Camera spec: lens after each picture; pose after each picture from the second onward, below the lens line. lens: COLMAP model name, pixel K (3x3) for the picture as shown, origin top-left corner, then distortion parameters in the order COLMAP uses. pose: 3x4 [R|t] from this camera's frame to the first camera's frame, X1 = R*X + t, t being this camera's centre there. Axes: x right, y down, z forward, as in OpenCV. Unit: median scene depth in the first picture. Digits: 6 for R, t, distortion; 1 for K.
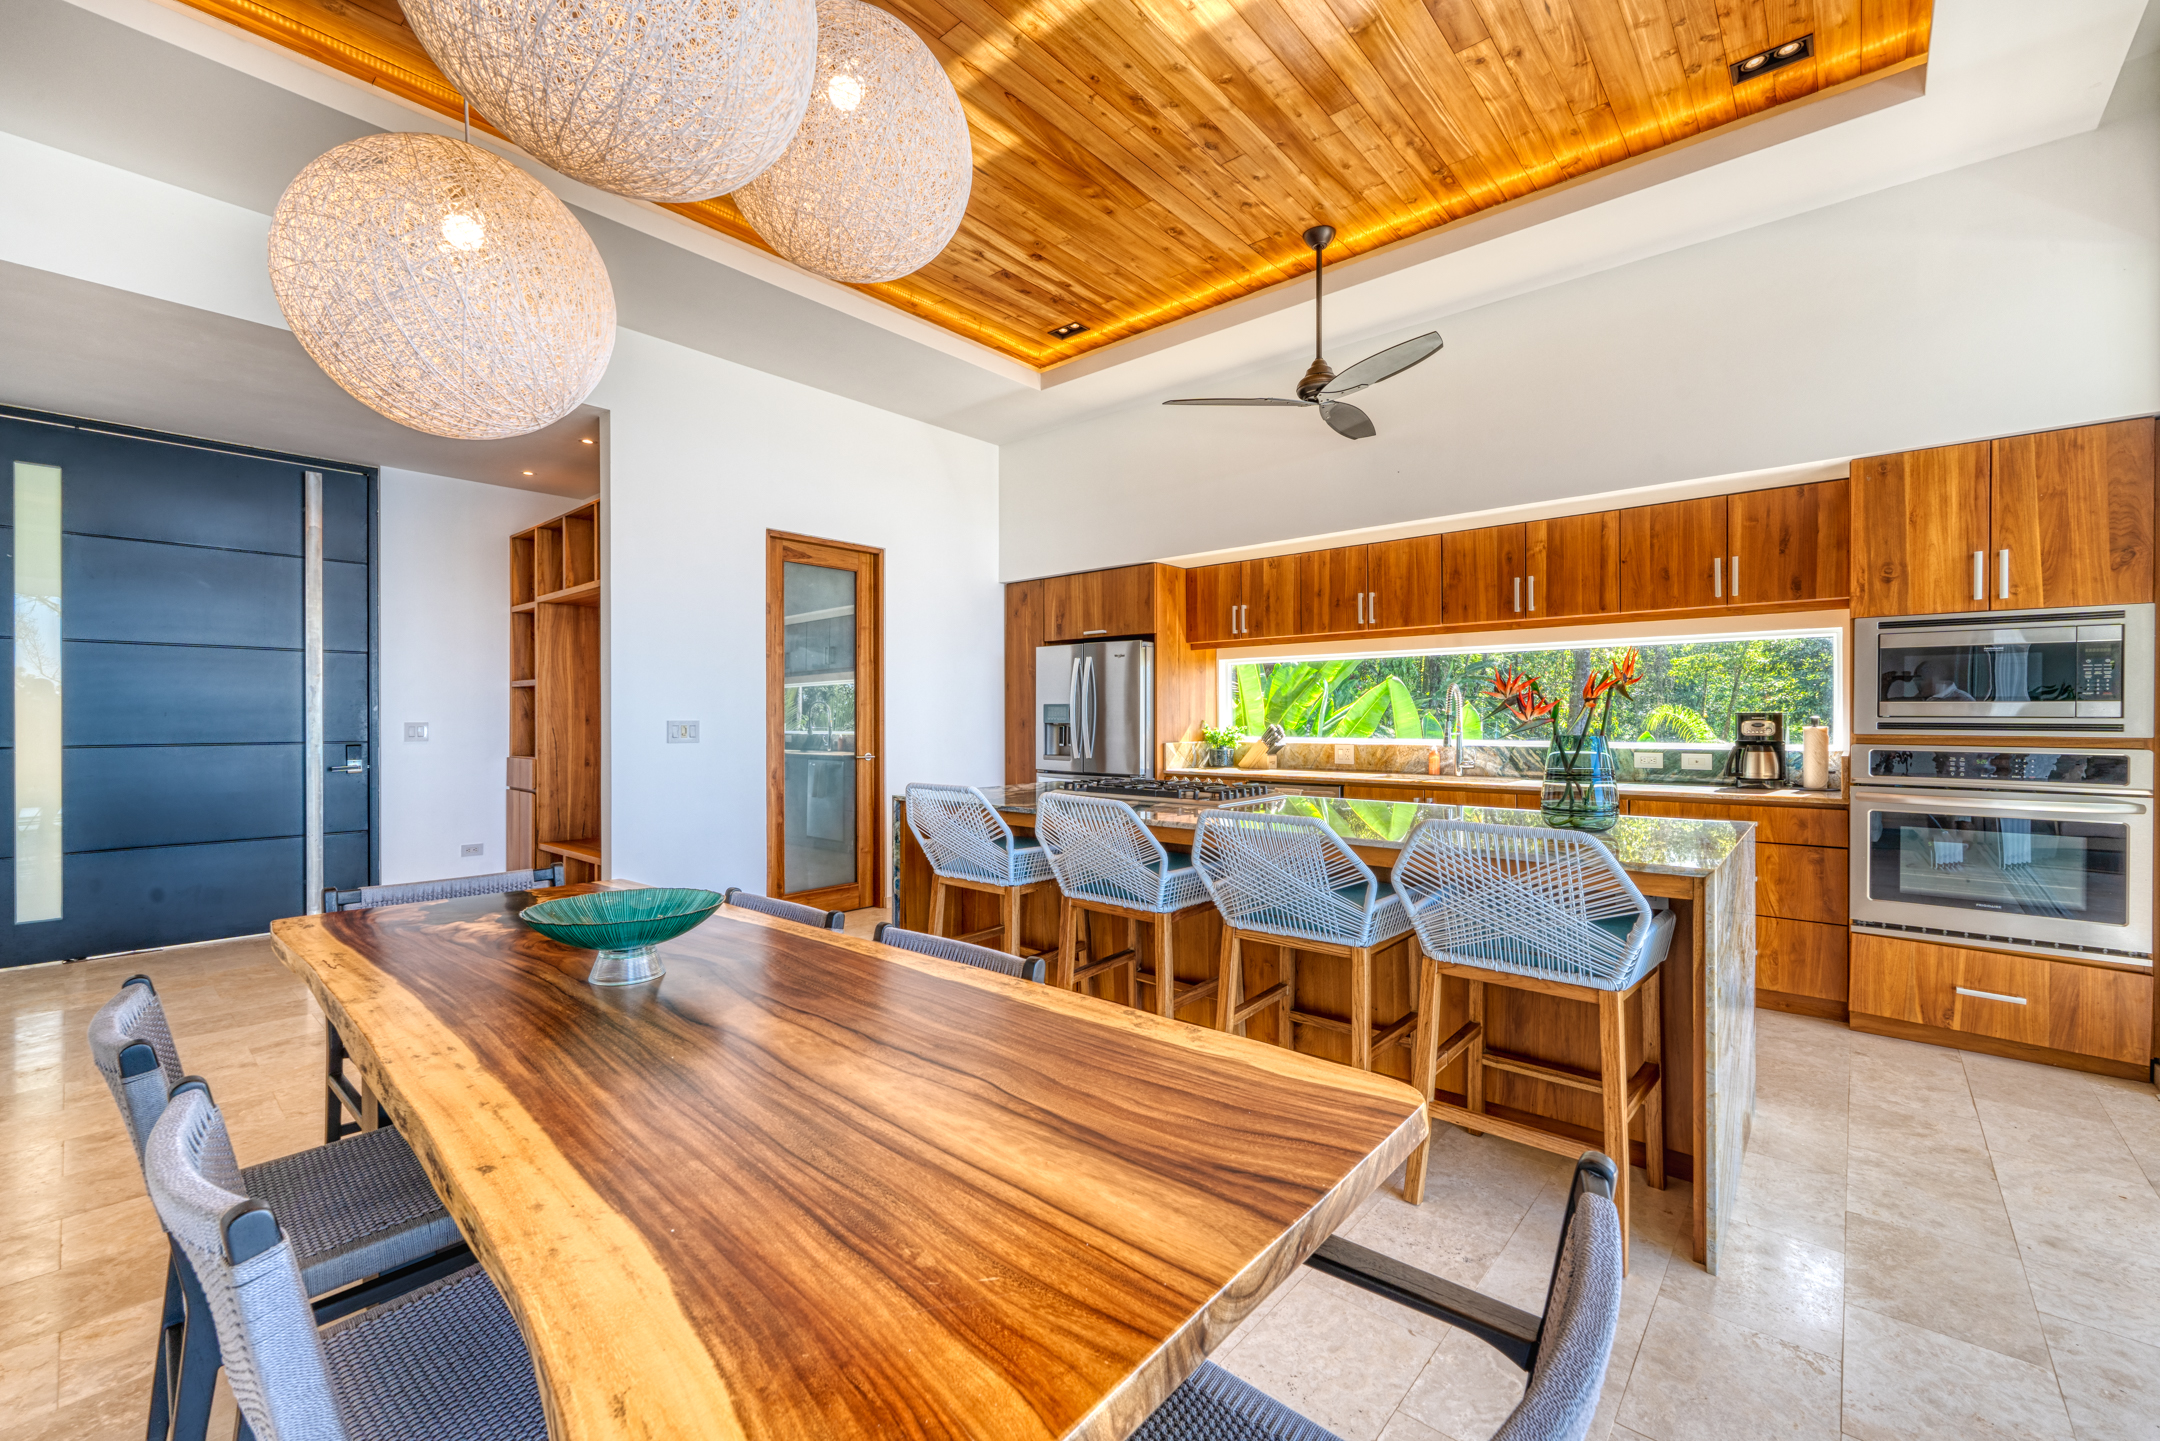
lens RADIAL K [[888.1, 0, 1070.8], [0, 888.1, 720.4], [0, 0, 1]] dist [0.000727, 0.000613]
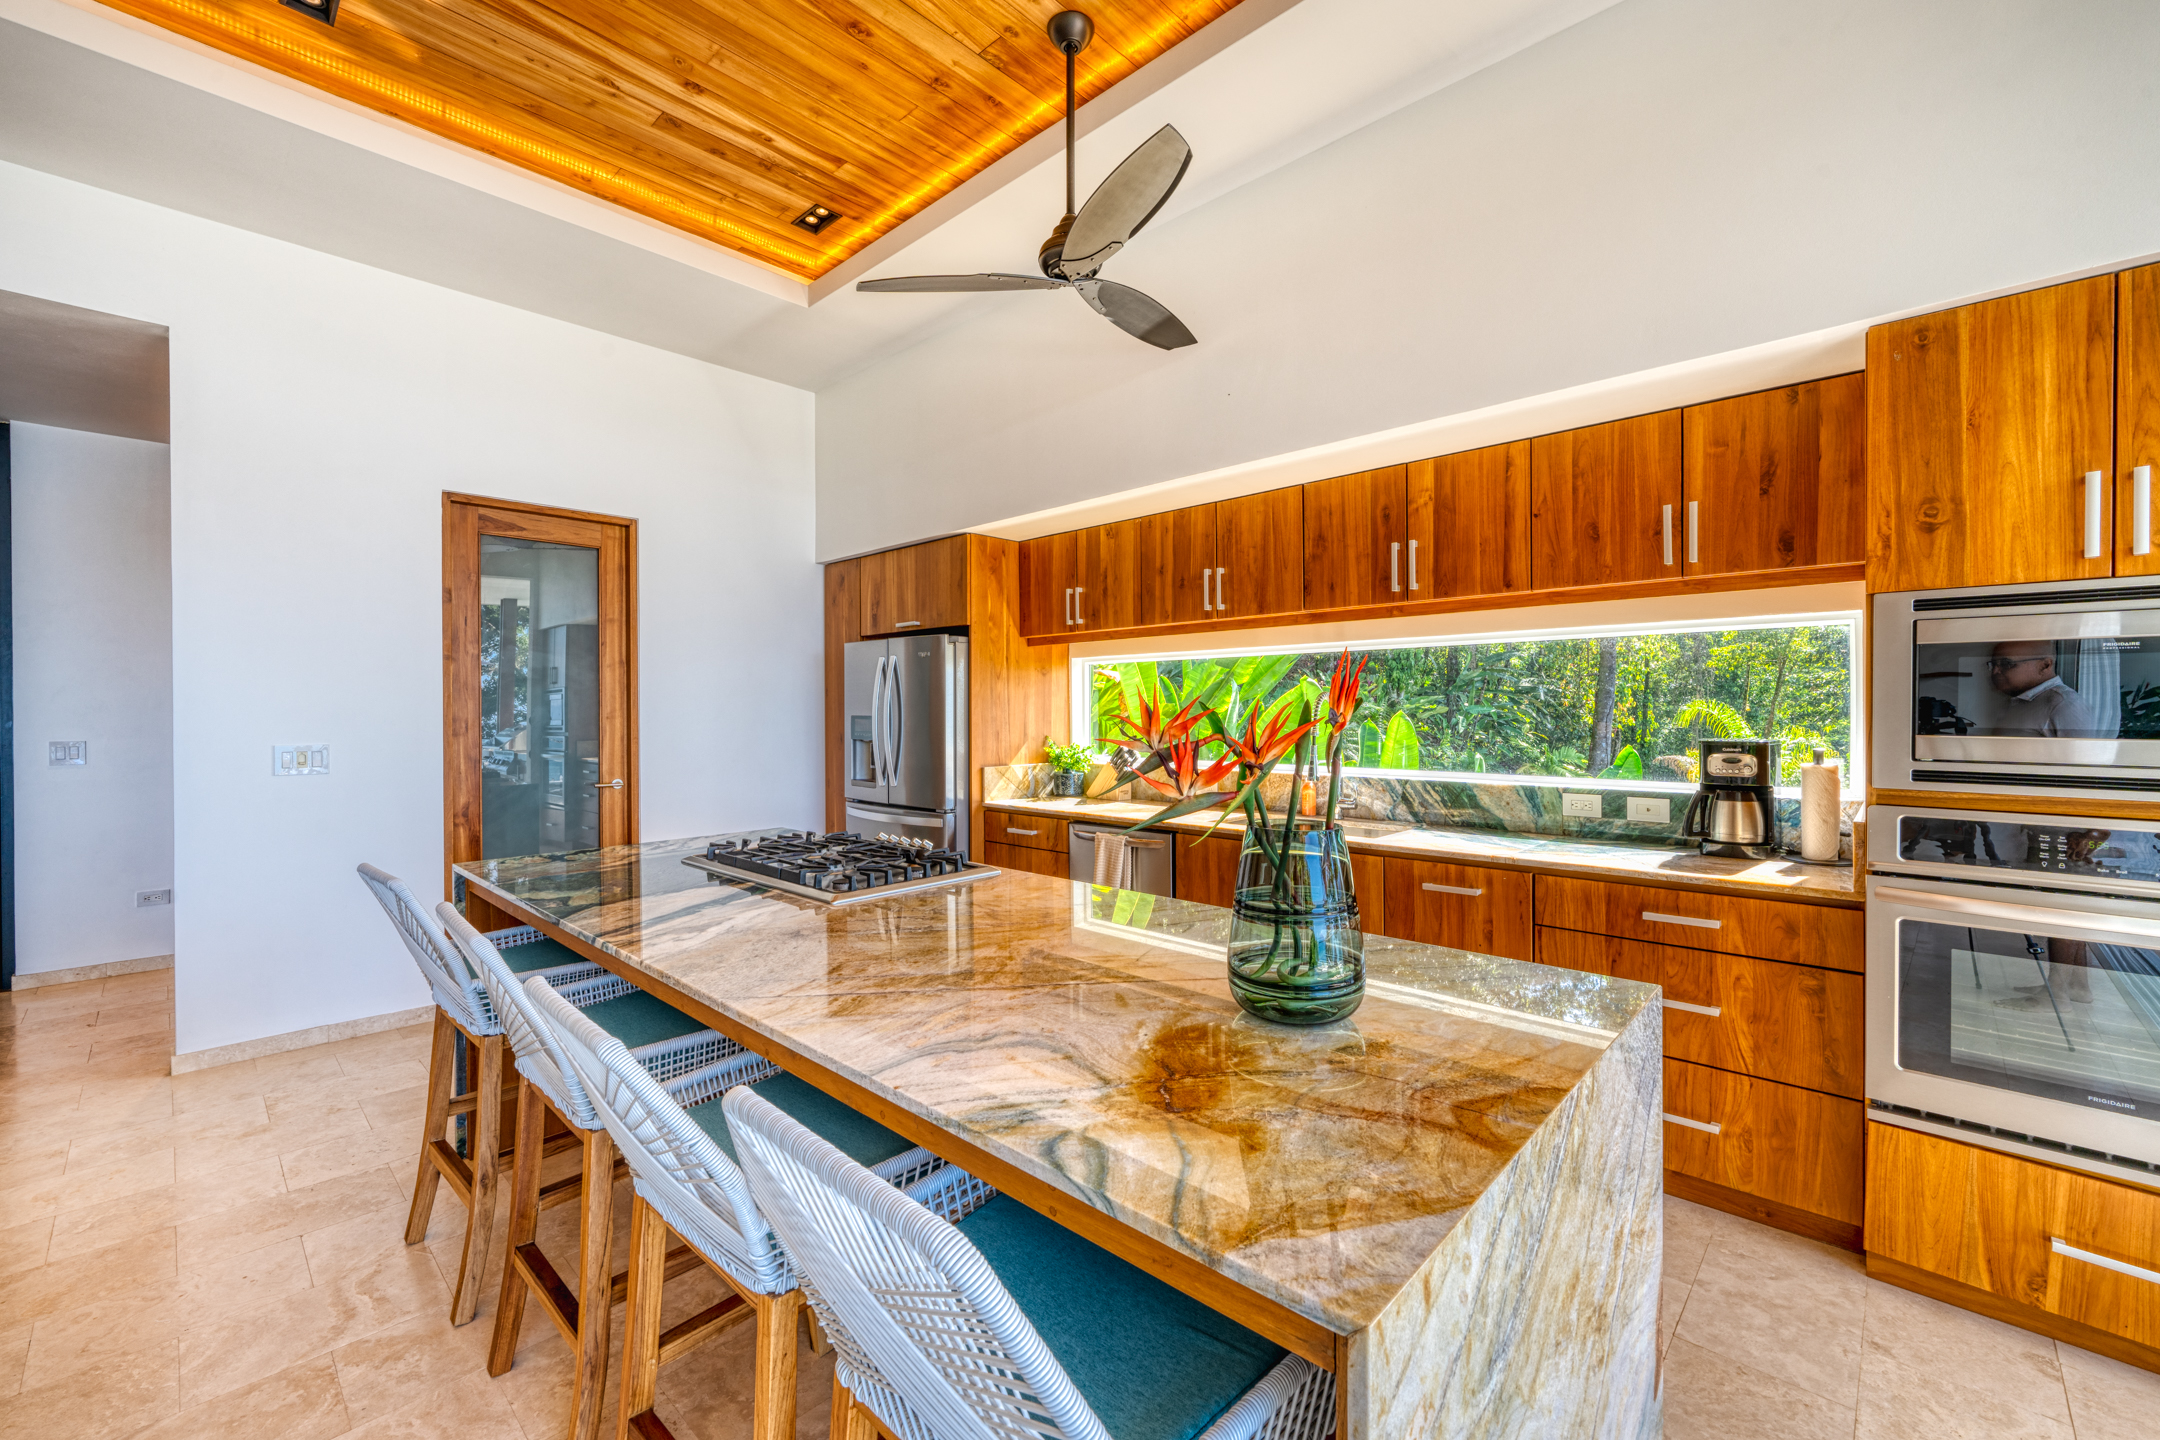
lens RADIAL K [[888.1, 0, 1095.1], [0, 888.1, 716.0], [0, 0, 1]] dist [0.000727, 0.000613]
pose [[0.999779, -0.003635, -0.020722, 0.297971], [0.003732, 0.999982, 0.004647, -0.030370], [0.020704, -0.004724, 0.999774, 0.314934]]
